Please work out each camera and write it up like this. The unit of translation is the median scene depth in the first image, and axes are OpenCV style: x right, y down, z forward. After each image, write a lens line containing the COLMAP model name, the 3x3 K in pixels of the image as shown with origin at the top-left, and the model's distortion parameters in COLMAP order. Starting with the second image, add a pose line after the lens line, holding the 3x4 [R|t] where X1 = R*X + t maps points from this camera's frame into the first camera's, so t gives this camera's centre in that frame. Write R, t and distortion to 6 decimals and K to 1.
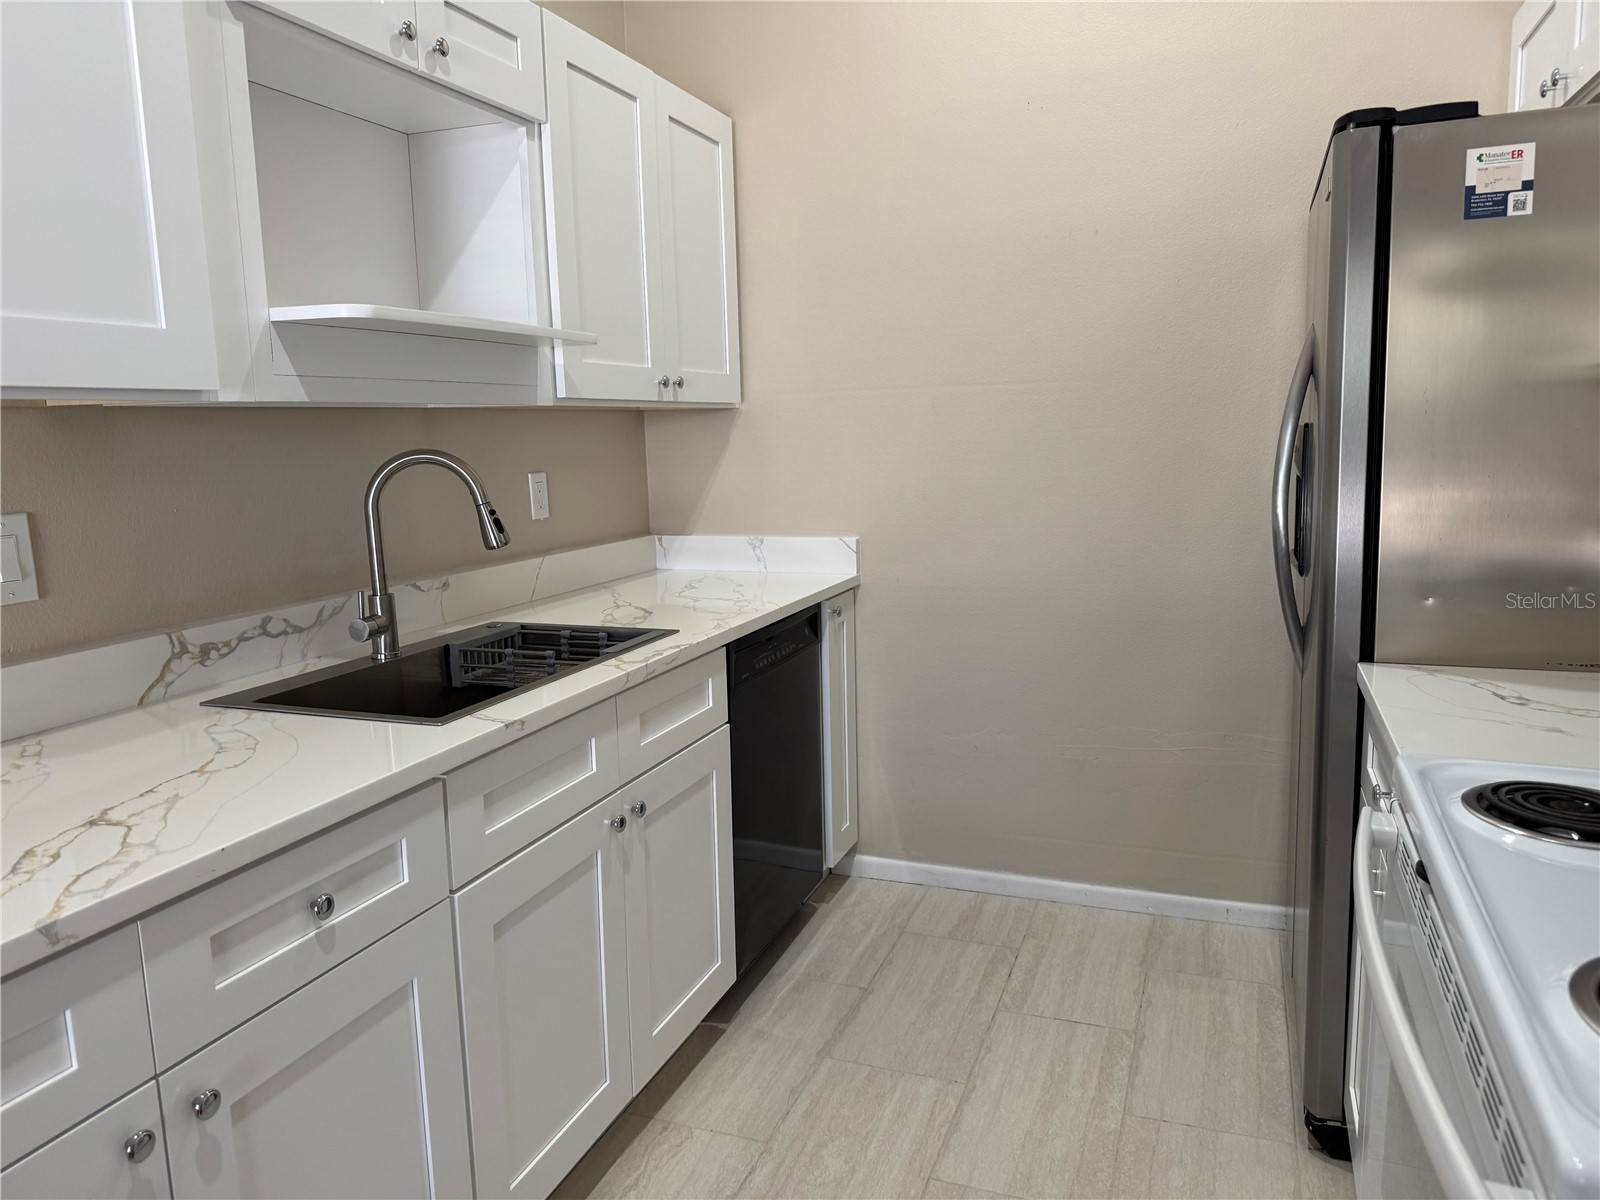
lens RADIAL K [[1146.1, 0, 800.0], [0, 1146.1, 600.0], [0, 0, 1]] dist [-0.006345, -0.003565]
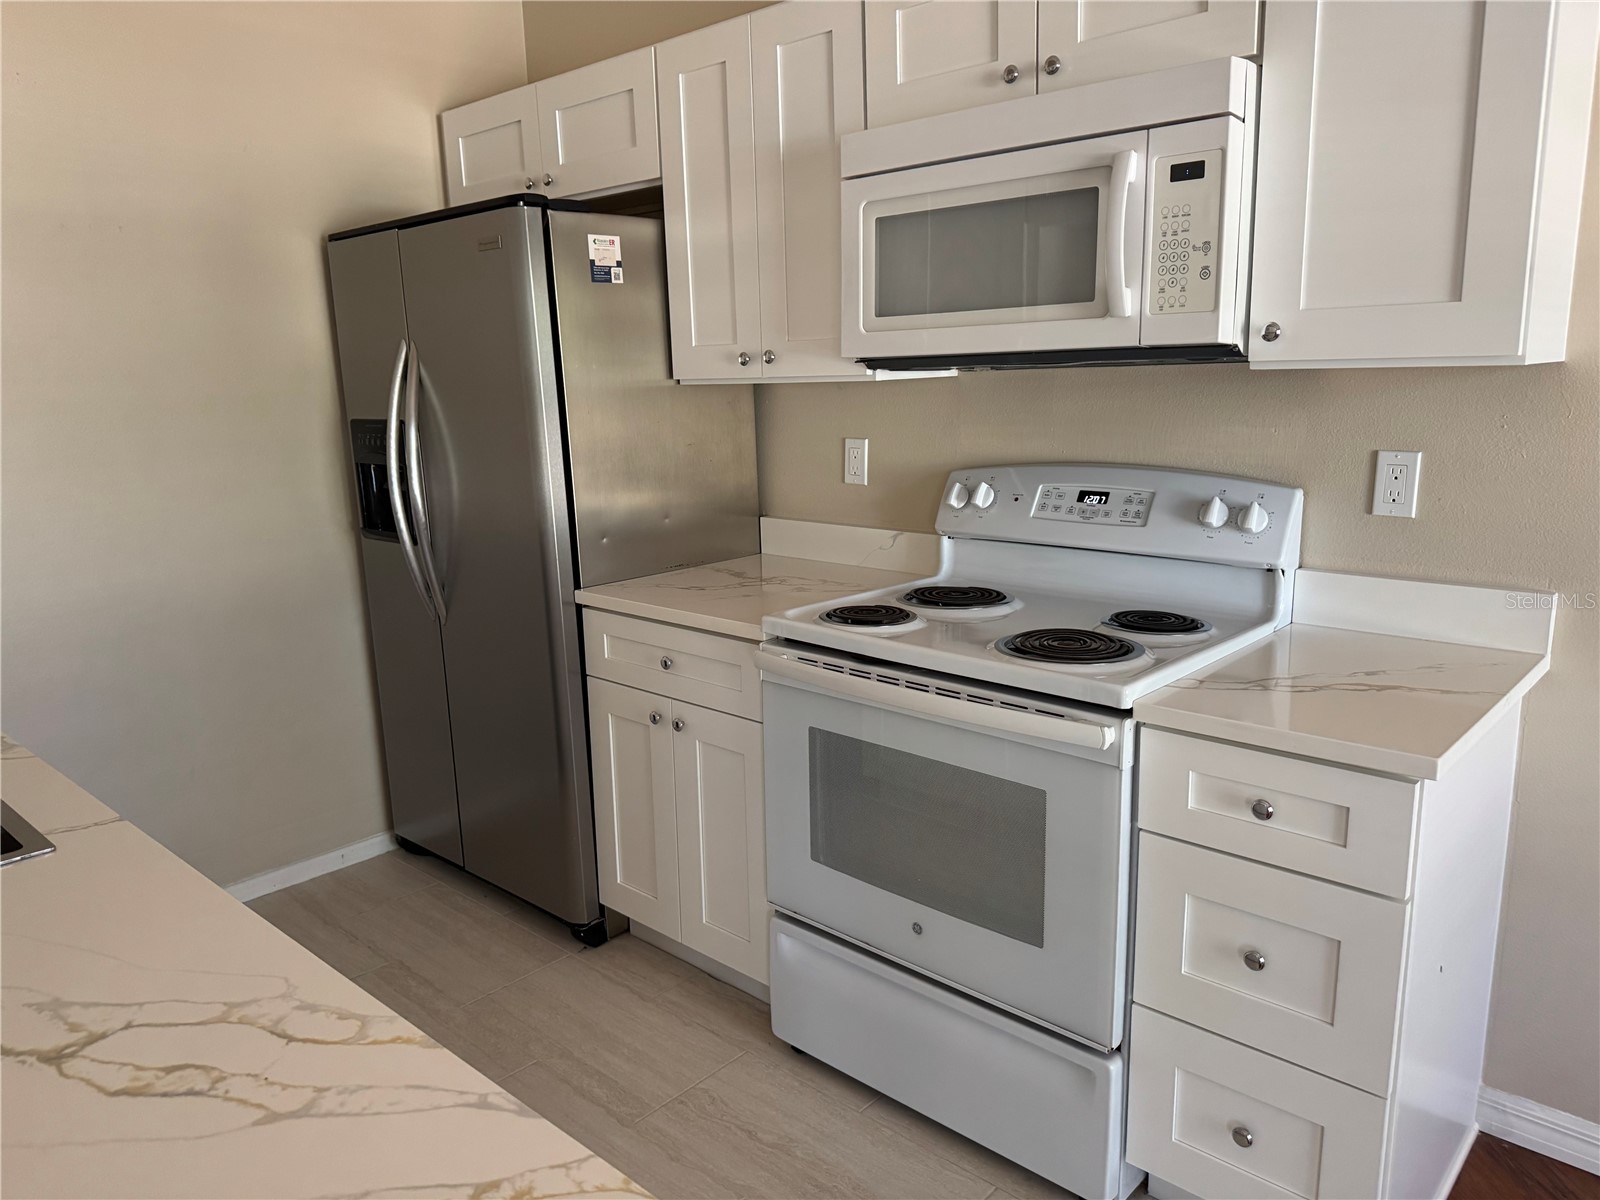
lens RADIAL K [[1124.8, 0, 800.0], [0, 1124.8, 600.0], [0, 0, 1]] dist [0.075465, -0.105100]
pose [[0.380601, -0.172714, 0.908467, -0.615382], [0.161074, 0.979768, 0.118787, -0.050671], [-0.910603, 0.101120, 0.400720, 0.174443]]
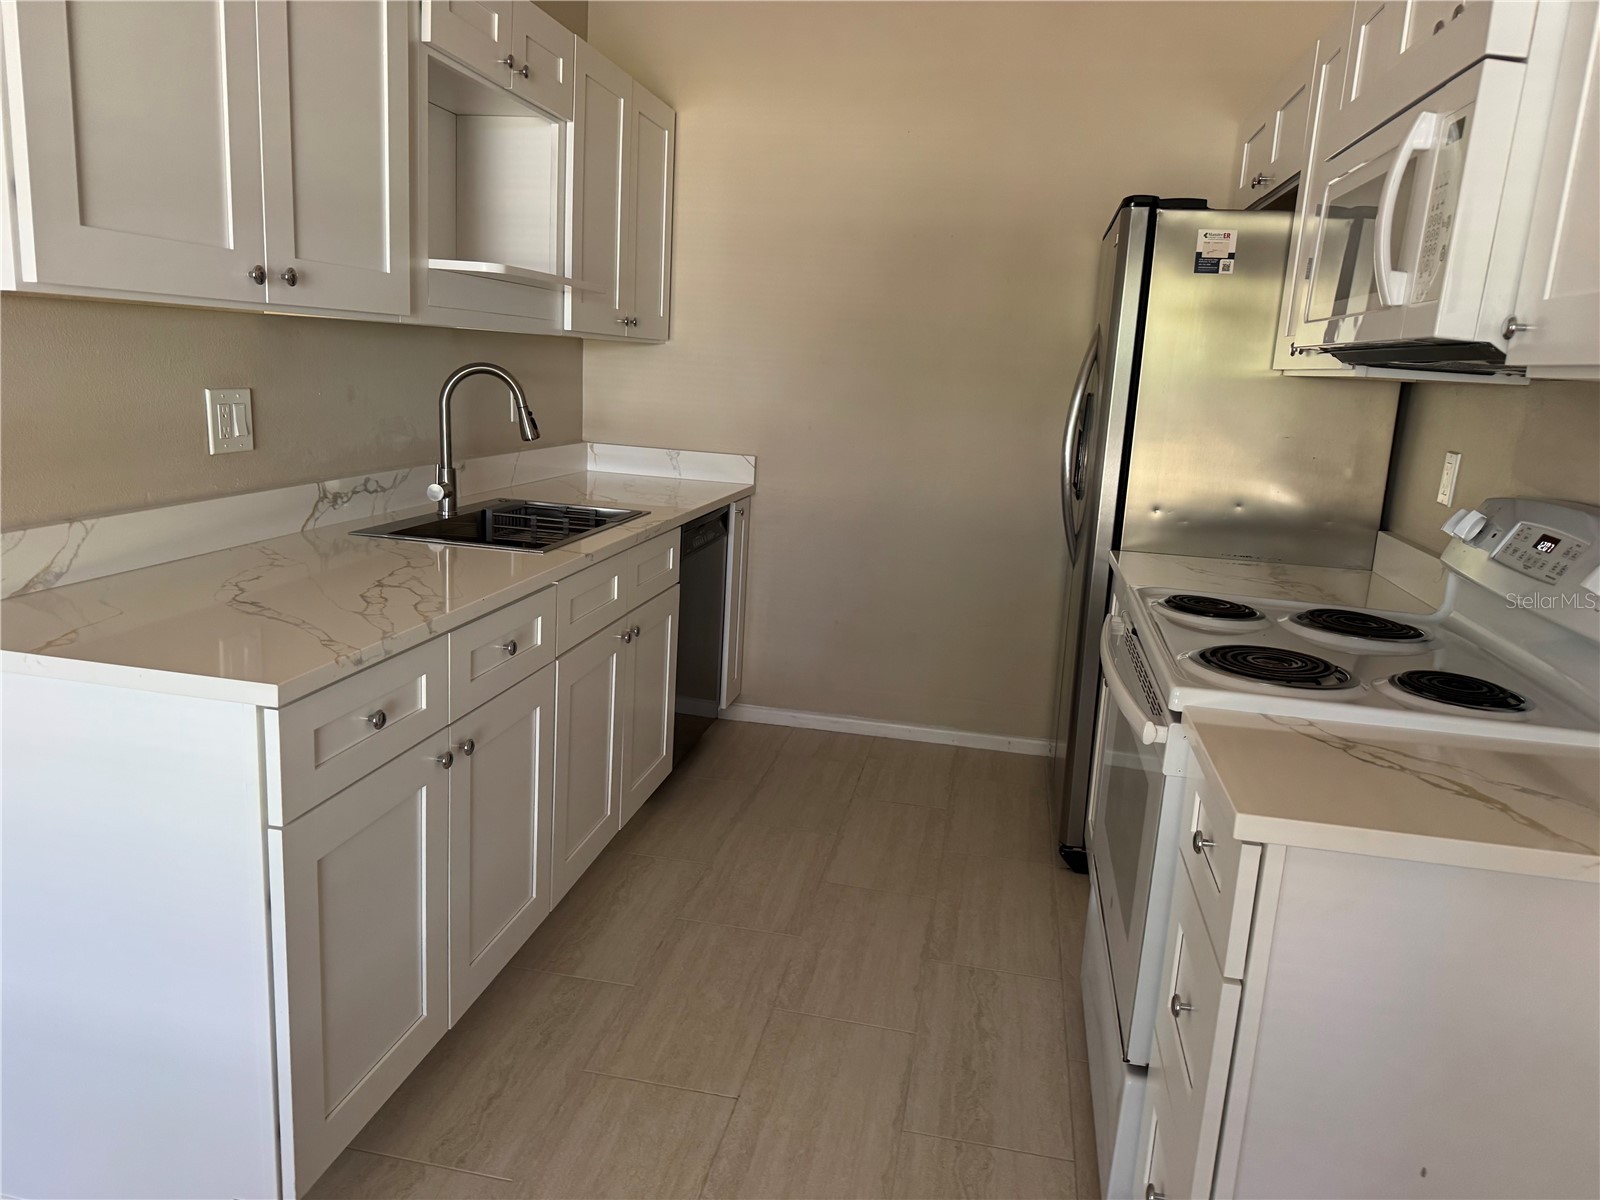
lens RADIAL K [[1124.8, 0, 800.0], [0, 1124.8, 600.0], [0, 0, 1]] dist [0.075465, -0.105100]
pose [[0.982223, 0.043705, 0.182559, -0.196528], [-0.054484, 0.997029, 0.054452, 0.056984], [-0.179637, -0.063431, 0.981686, -0.419922]]
